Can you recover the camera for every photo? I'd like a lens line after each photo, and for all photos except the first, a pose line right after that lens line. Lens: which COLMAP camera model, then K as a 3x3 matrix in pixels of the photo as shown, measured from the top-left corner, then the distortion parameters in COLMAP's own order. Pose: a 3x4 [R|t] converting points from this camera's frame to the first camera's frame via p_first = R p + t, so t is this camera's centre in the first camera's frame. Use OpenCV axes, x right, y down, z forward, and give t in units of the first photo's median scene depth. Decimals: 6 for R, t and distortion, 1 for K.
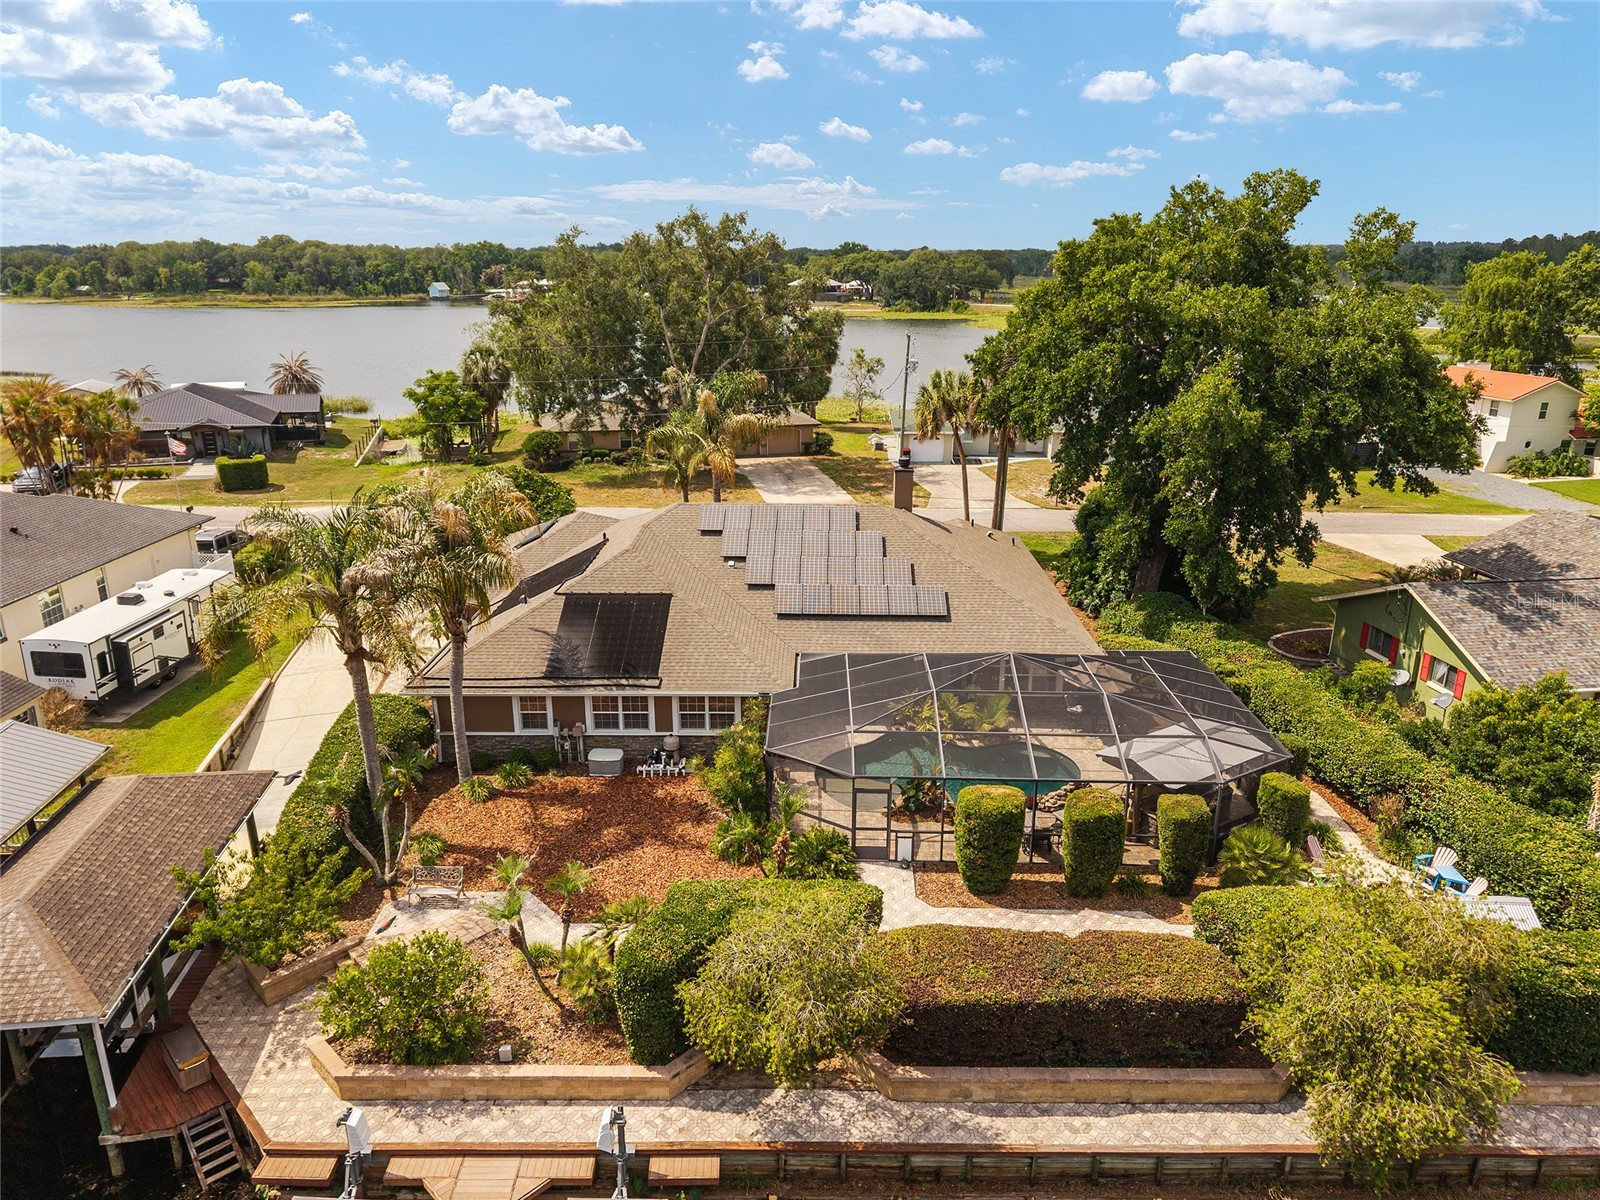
lens RADIAL K [[1108.6, 0, 800.0], [0, 1108.6, 600.0], [0, 0, 1]] dist [0.007170, 0.004191]
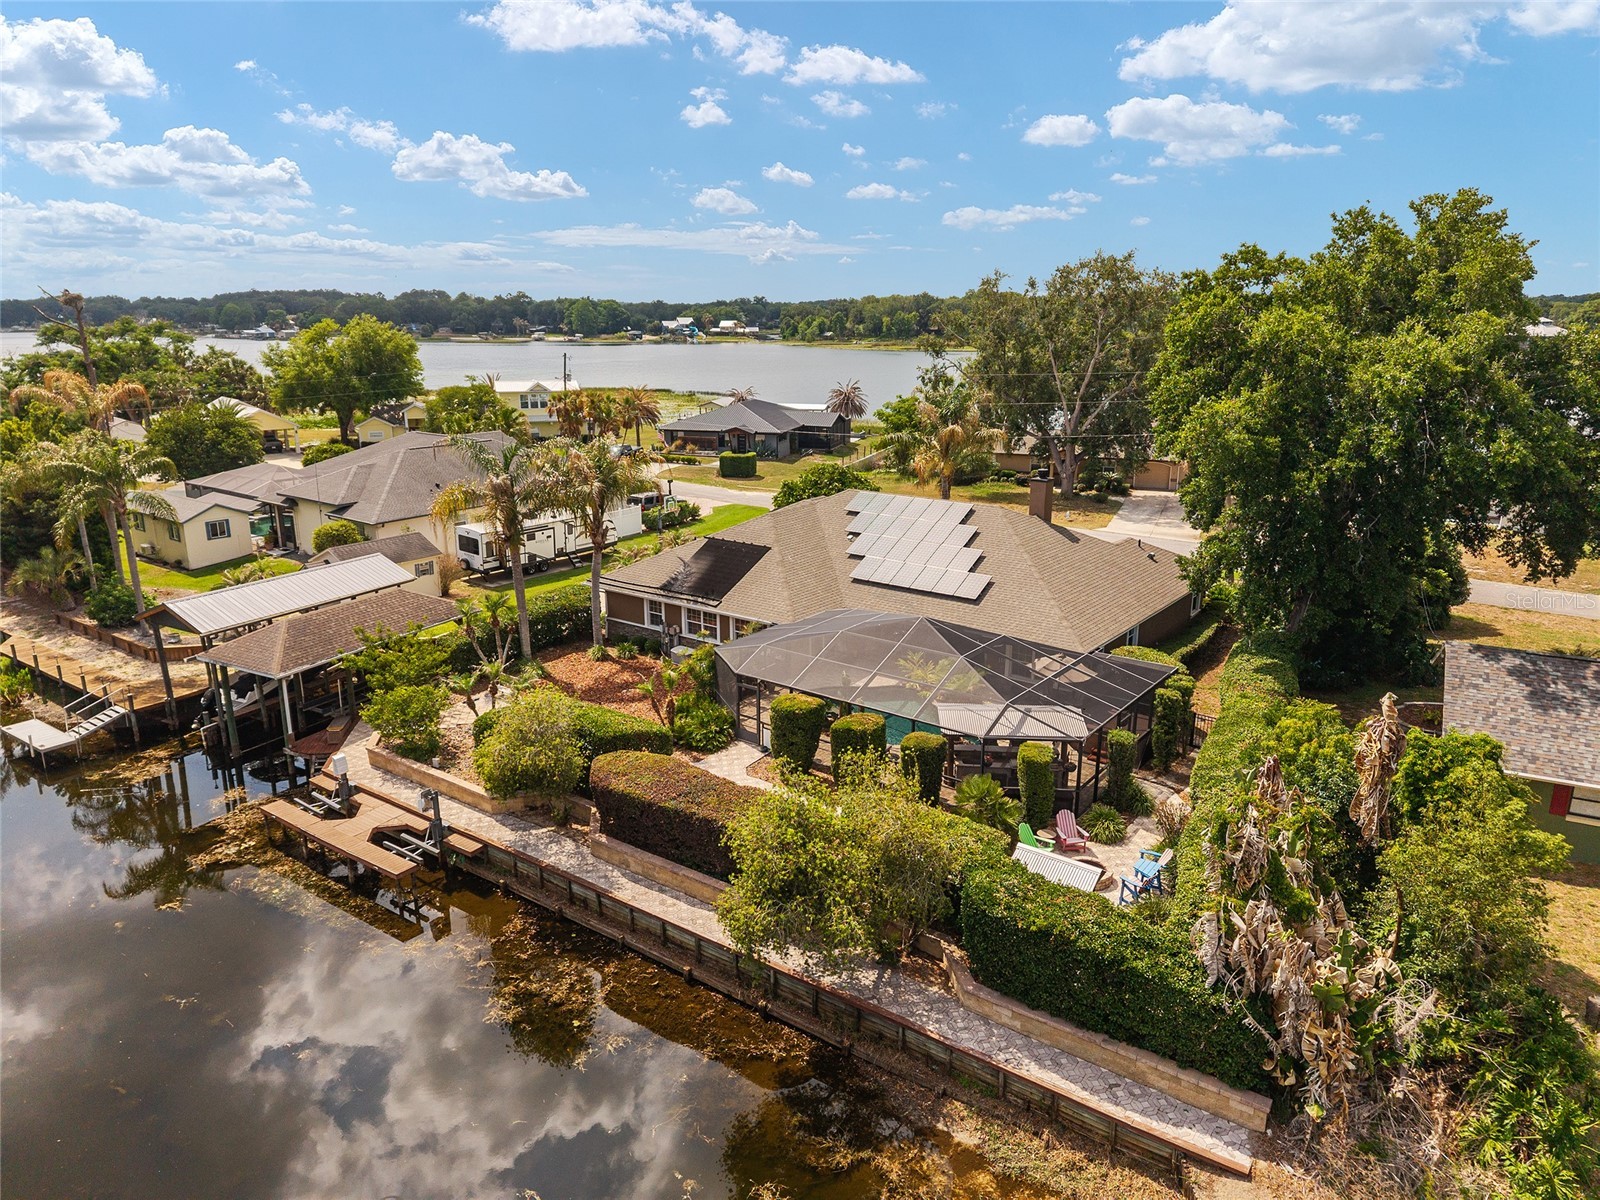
lens RADIAL K [[1096.6, 0, 800.0], [0, 1096.6, 600.0], [0, 0, 1]] dist [0.062470, -0.005854]
pose [[0.807190, 0.151689, -0.570470, 0.701966], [-0.175834, 0.984335, 0.012939, 0.033914], [0.563496, 0.089864, 0.821217, -0.046532]]
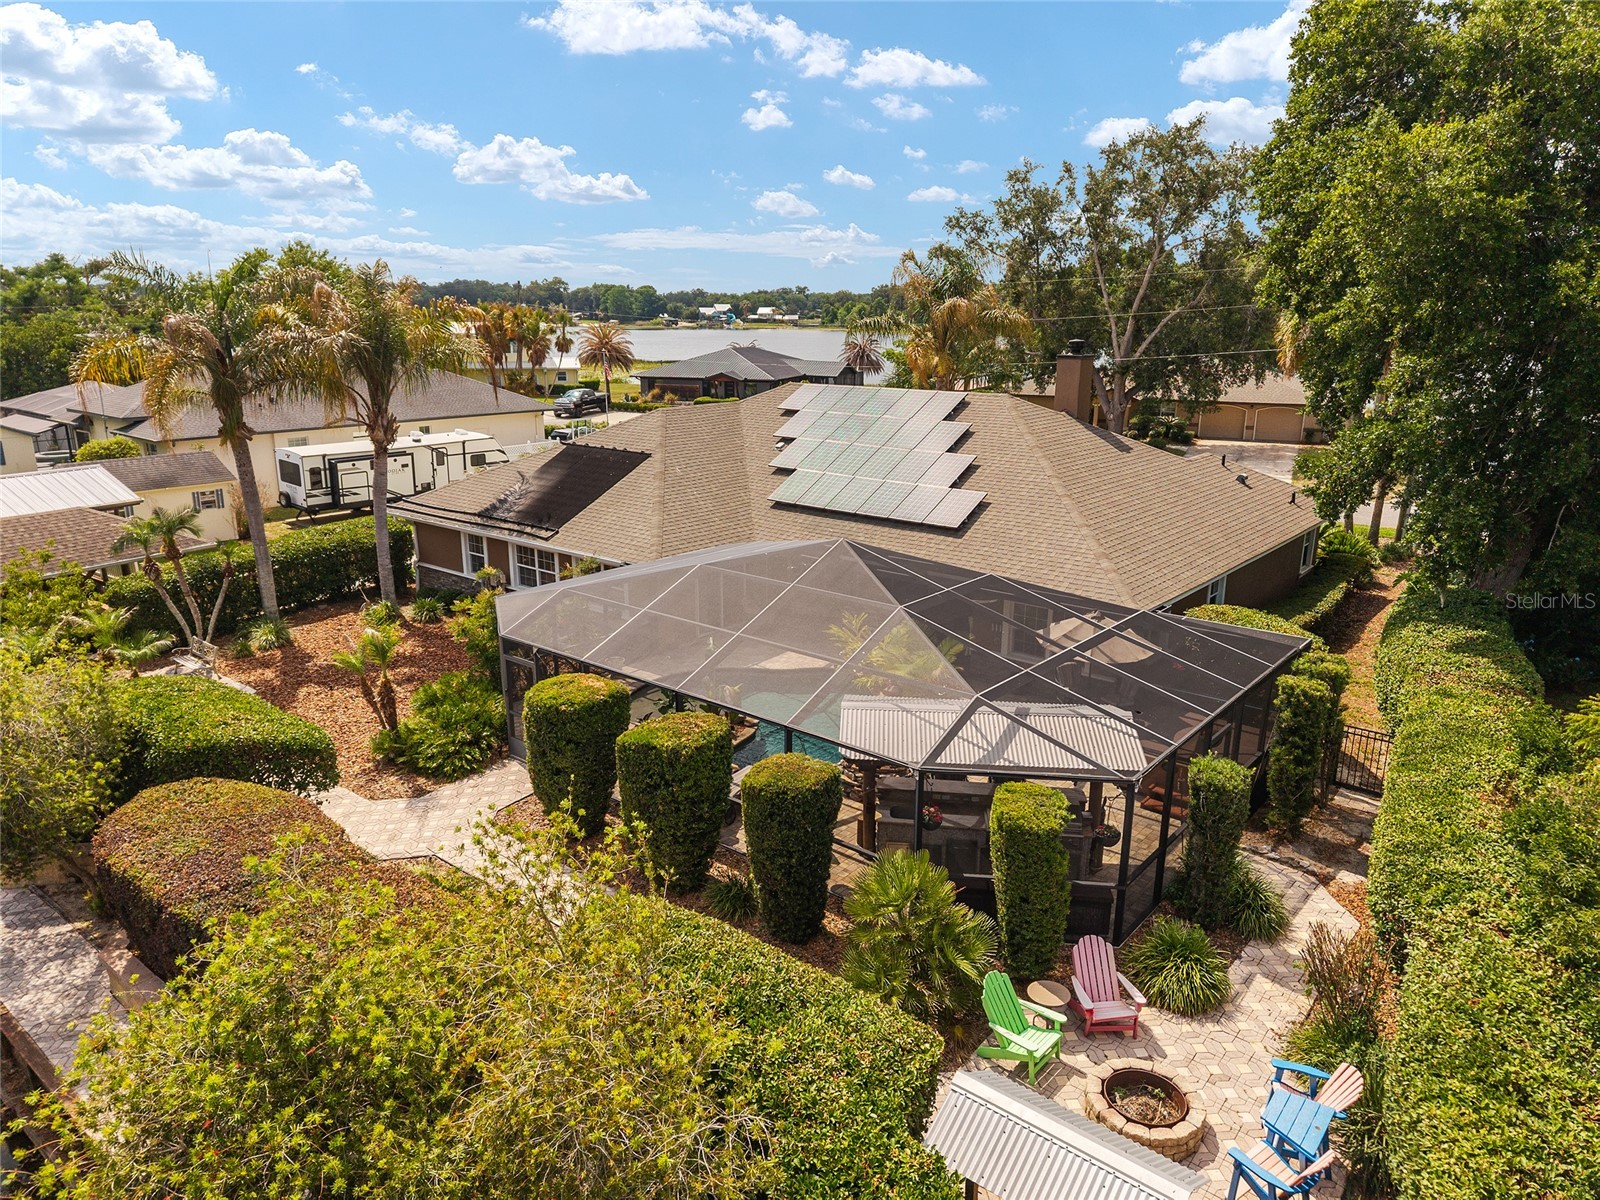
lens RADIAL K [[1077.6, 0, 800.0], [0, 1077.6, 600.0], [0, 0, 1]] dist [0.023526, 0.002566]
pose [[0.778107, 0.163930, -0.606363, 0.522916], [-0.190036, 0.981542, 0.021498, 0.067785], [0.598695, 0.098503, 0.794897, 0.446532]]
